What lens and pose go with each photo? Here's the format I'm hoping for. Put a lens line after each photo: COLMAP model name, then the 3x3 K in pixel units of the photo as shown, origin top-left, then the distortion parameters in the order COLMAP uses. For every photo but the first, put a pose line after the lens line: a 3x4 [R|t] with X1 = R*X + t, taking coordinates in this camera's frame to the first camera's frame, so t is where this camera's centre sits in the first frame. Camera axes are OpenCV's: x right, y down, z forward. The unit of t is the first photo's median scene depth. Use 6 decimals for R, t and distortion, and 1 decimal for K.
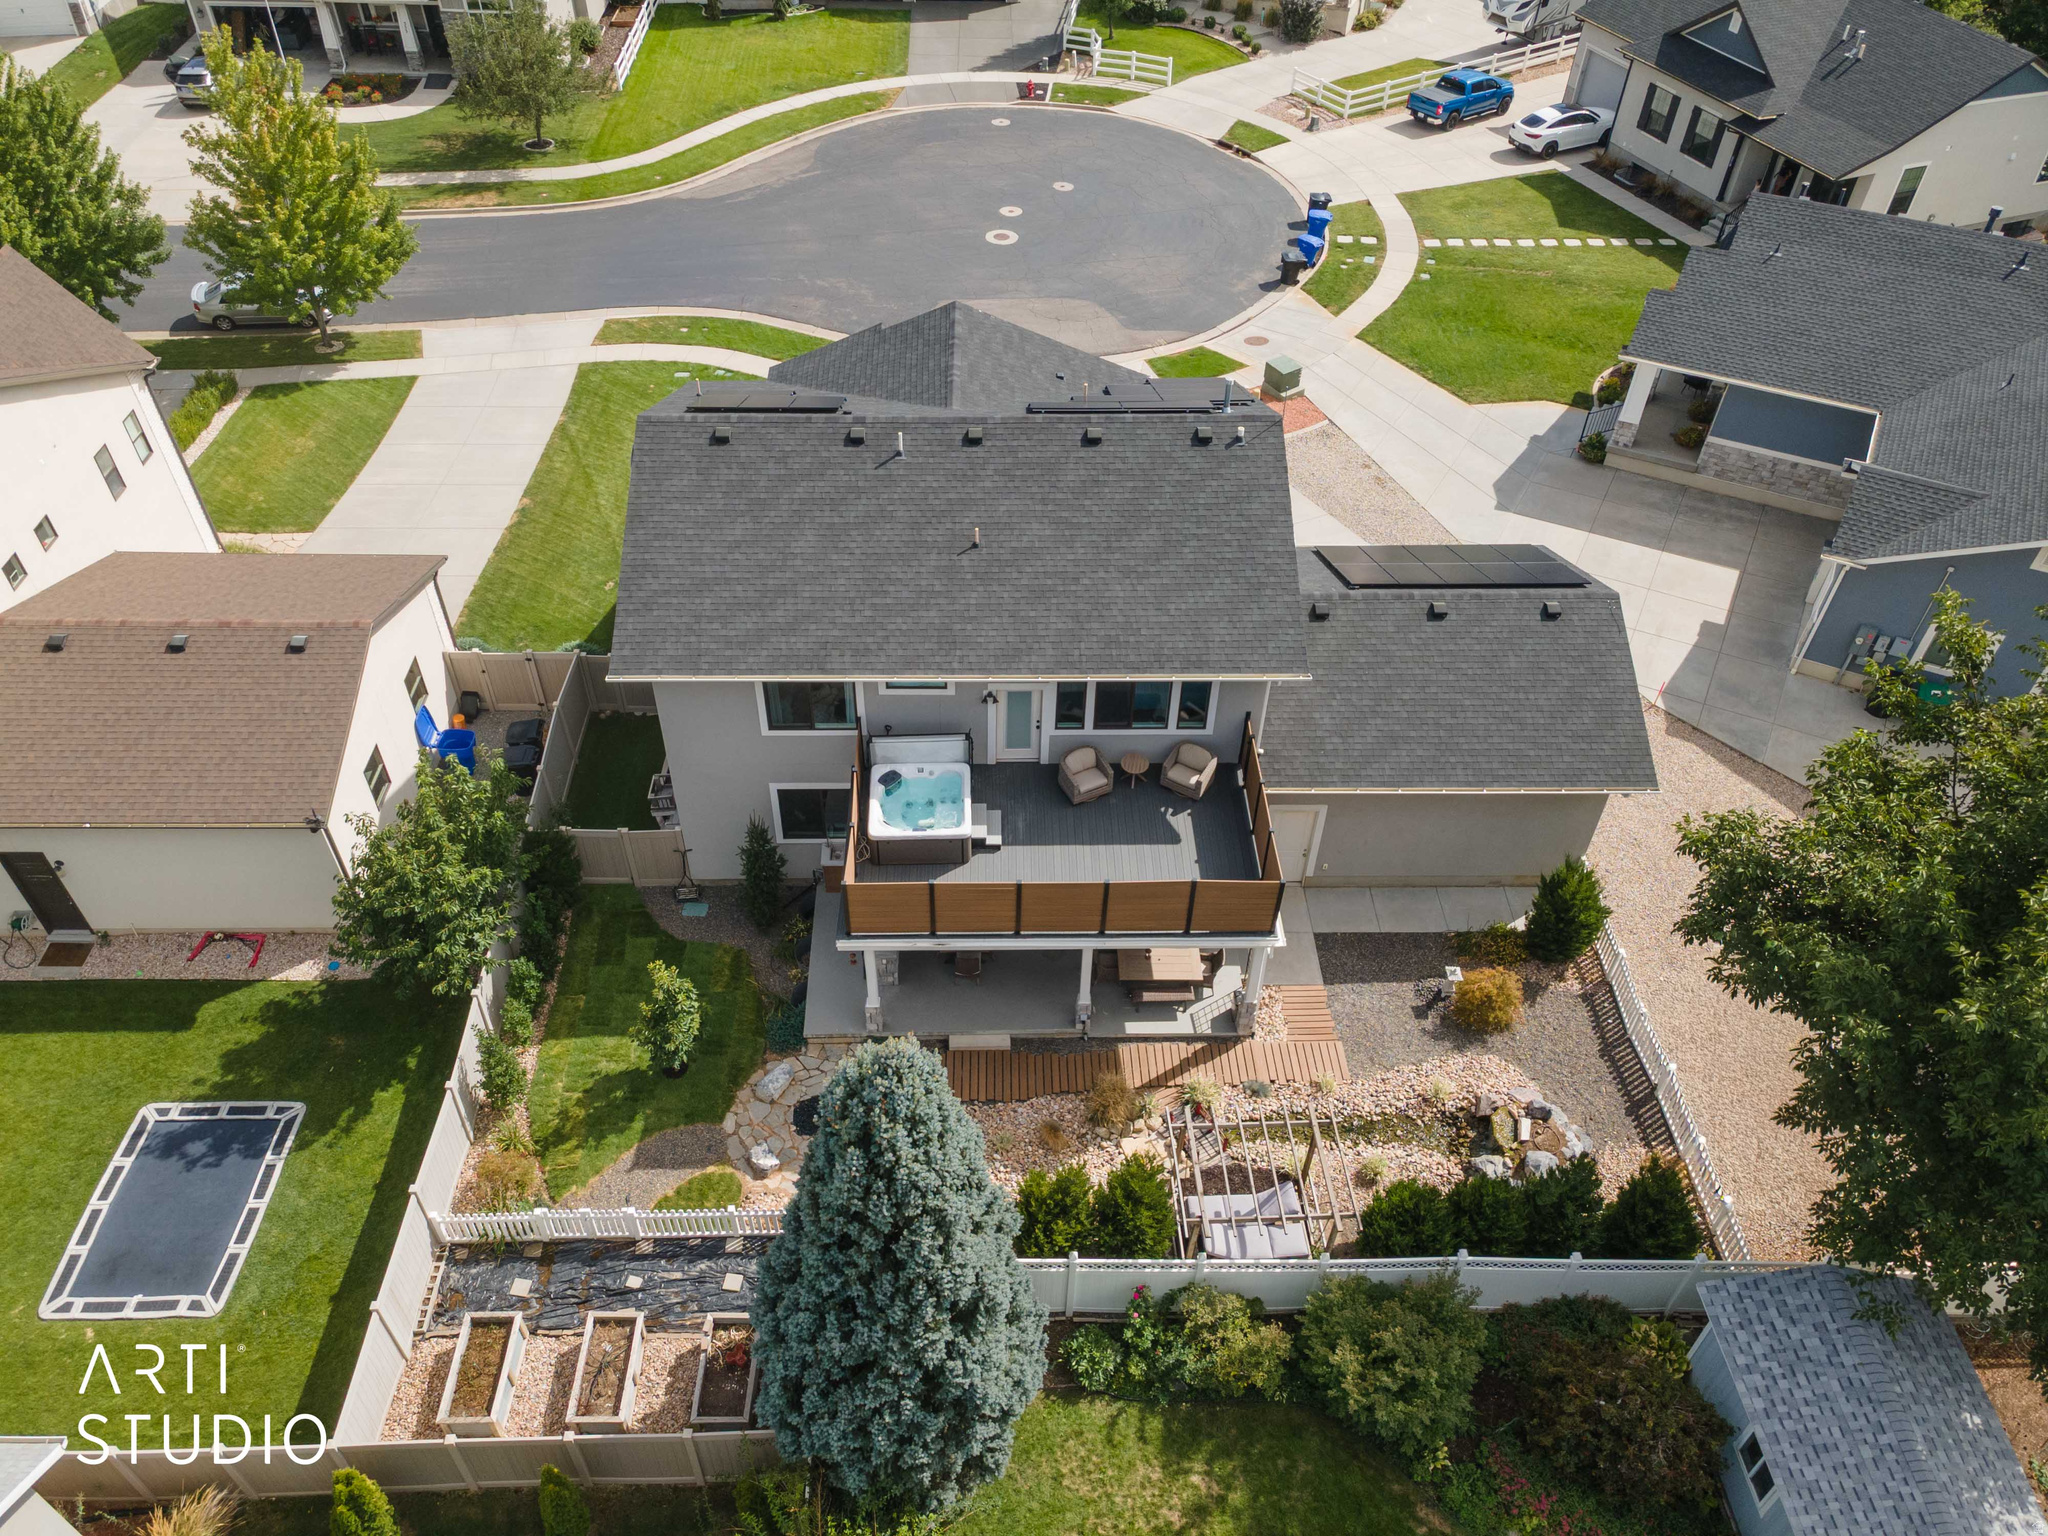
lens RADIAL K [[1530.0, 0, 1024.0], [0, 1530.0, 768.0], [0, 0, 1]] dist [0.007326, 0.130994]
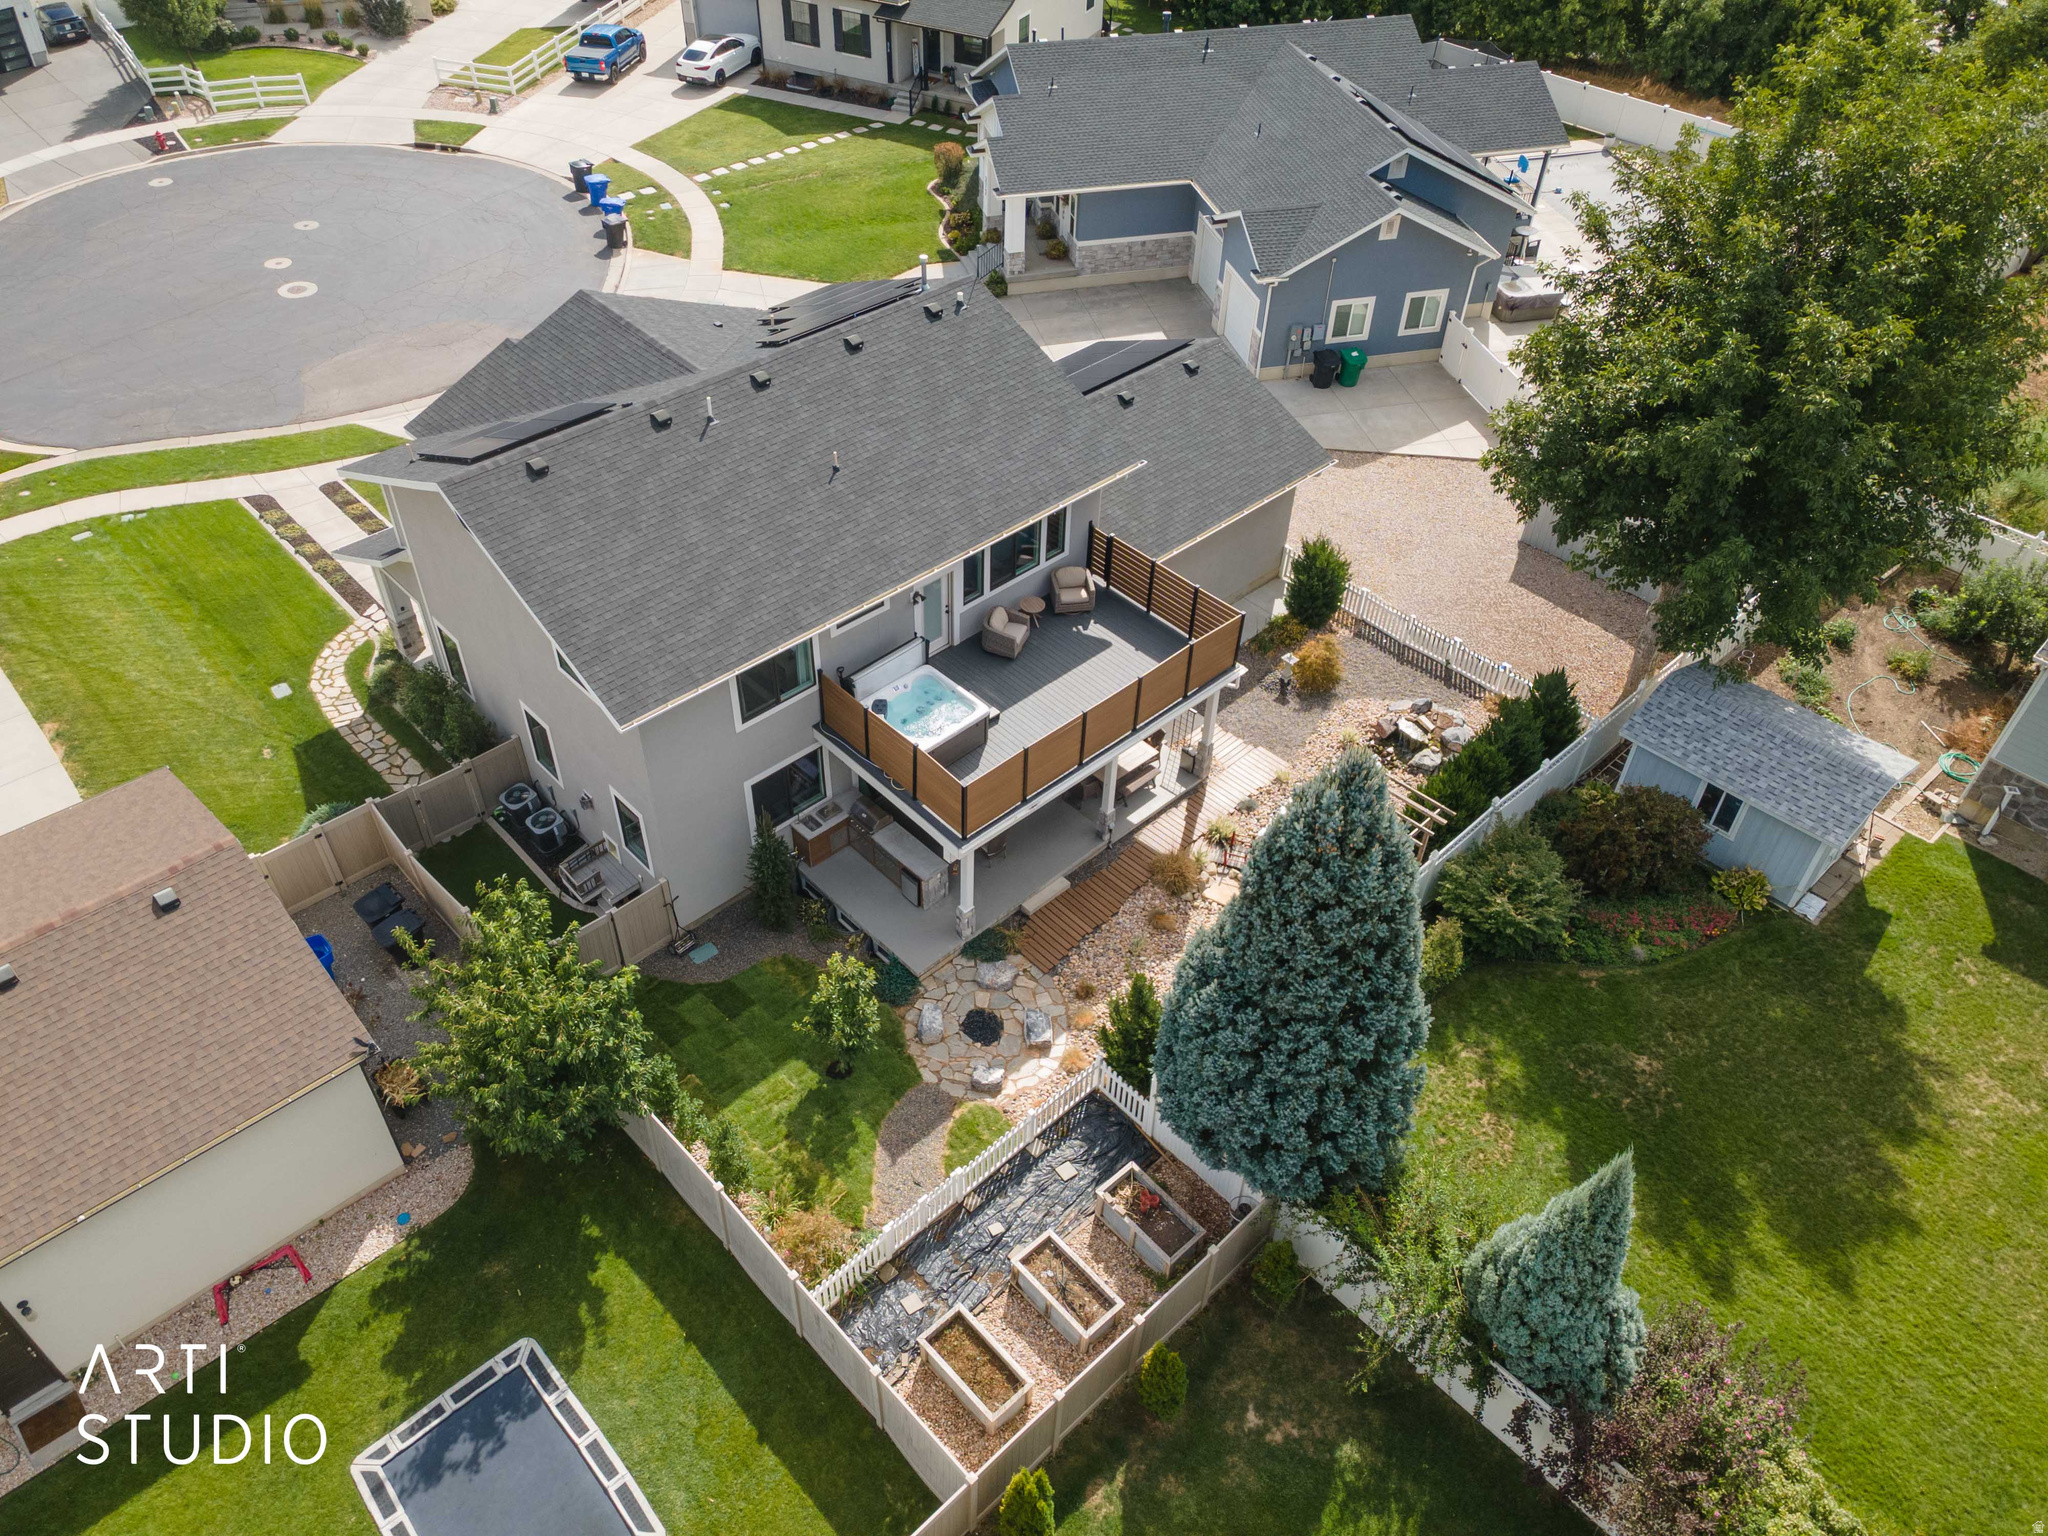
lens RADIAL K [[1481.0, 0, 1024.0], [0, 1481.0, 768.0], [0, 0, 1]] dist [0.072512, 0.006976]
pose [[0.741652, -0.458735, 0.489402, -0.505588], [0.454835, 0.880169, 0.135747, -0.046832], [-0.493029, 0.121920, 0.861428, 0.101943]]
